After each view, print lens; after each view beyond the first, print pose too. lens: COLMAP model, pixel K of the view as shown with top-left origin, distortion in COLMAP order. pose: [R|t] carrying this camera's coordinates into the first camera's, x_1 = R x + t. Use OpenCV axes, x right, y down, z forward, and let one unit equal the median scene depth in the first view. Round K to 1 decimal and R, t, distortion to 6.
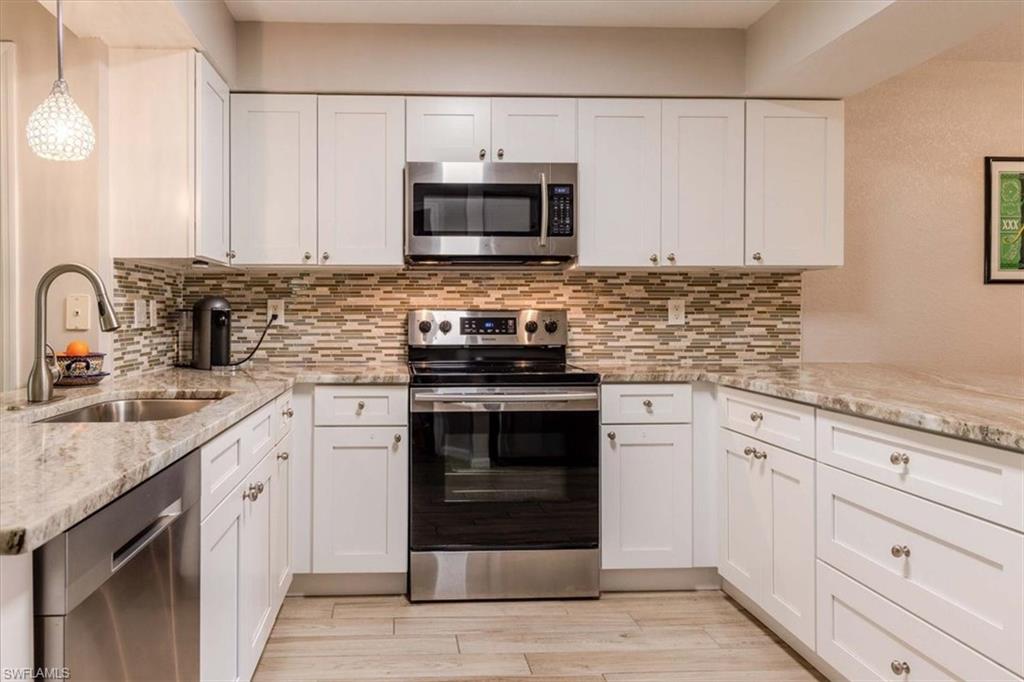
lens RADIAL K [[700.1, 0, 512.2], [0, 700.1, 318.2], [0, 0, 1]] dist [0.001996, -0.000329]
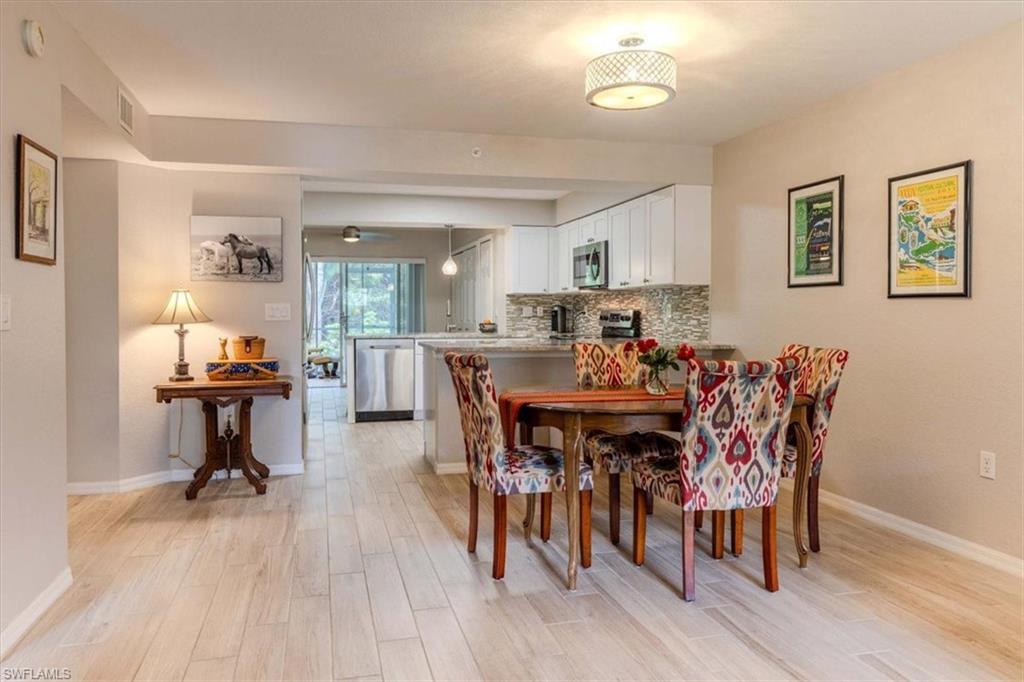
lens RADIAL K [[677.7, 0, 512.0], [0, 677.7, 341.0], [0, 0, 1]] dist [-0.003503, -0.003926]
pose [[0.238653, 0.039980, -0.970282, 1.801260], [-0.012448, 0.999196, 0.038110, 0.007240], [0.971025, 0.002983, 0.238959, 0.213412]]
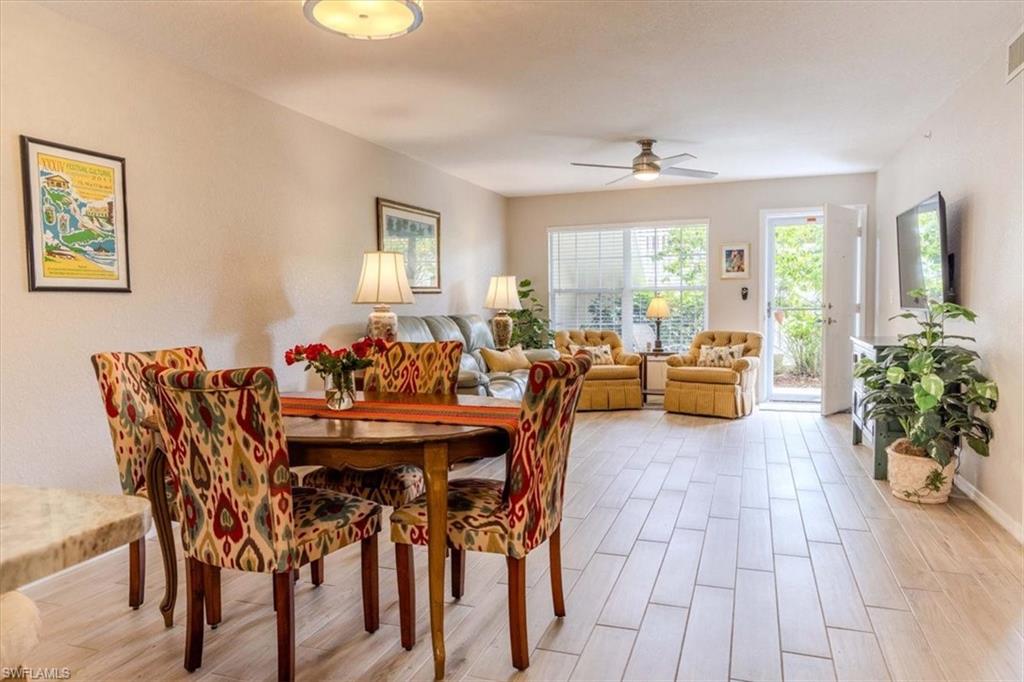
lens RADIAL K [[677.7, 0, 512.0], [0, 677.7, 341.0], [0, 0, 1]] dist [-0.003503, -0.003926]
pose [[0.371321, -0.061355, 0.926475, 0.384960], [0.023958, 0.998115, 0.056497, 0.001832], [-0.928195, 0.001218, 0.372091, 0.187695]]
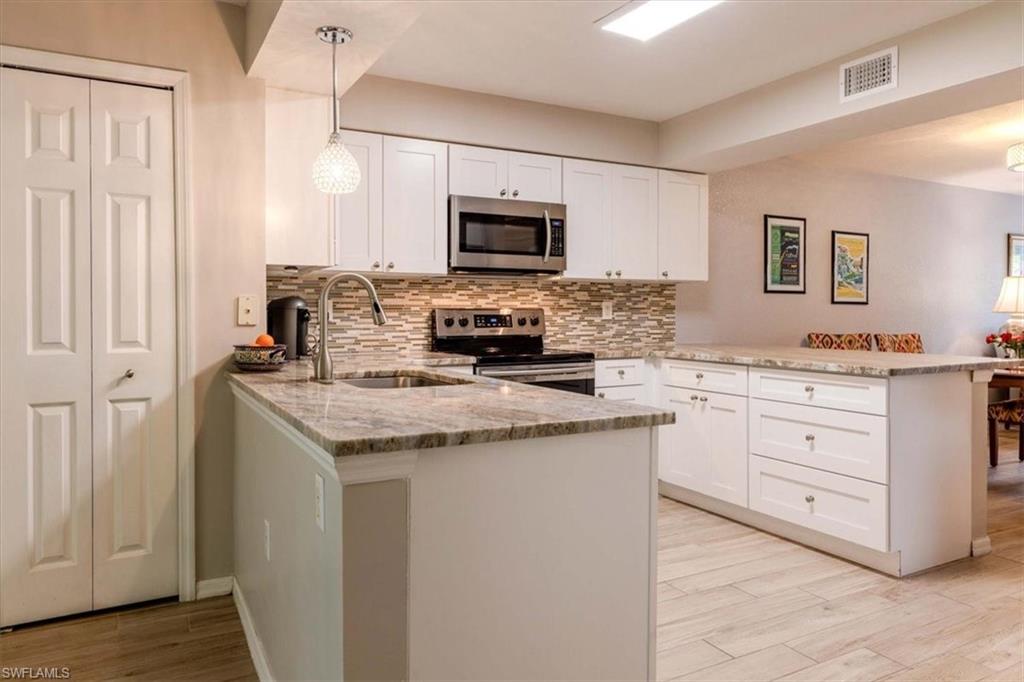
lens RADIAL K [[700.1, 0, 512.2], [0, 700.1, 318.2], [0, 0, 1]] dist [0.001996, -0.000329]
pose [[0.895347, -0.004868, 0.445342, -0.578122], [0.002507, 0.999980, 0.005891, -0.001935], [-0.445362, -0.004158, 0.895341, -0.192728]]
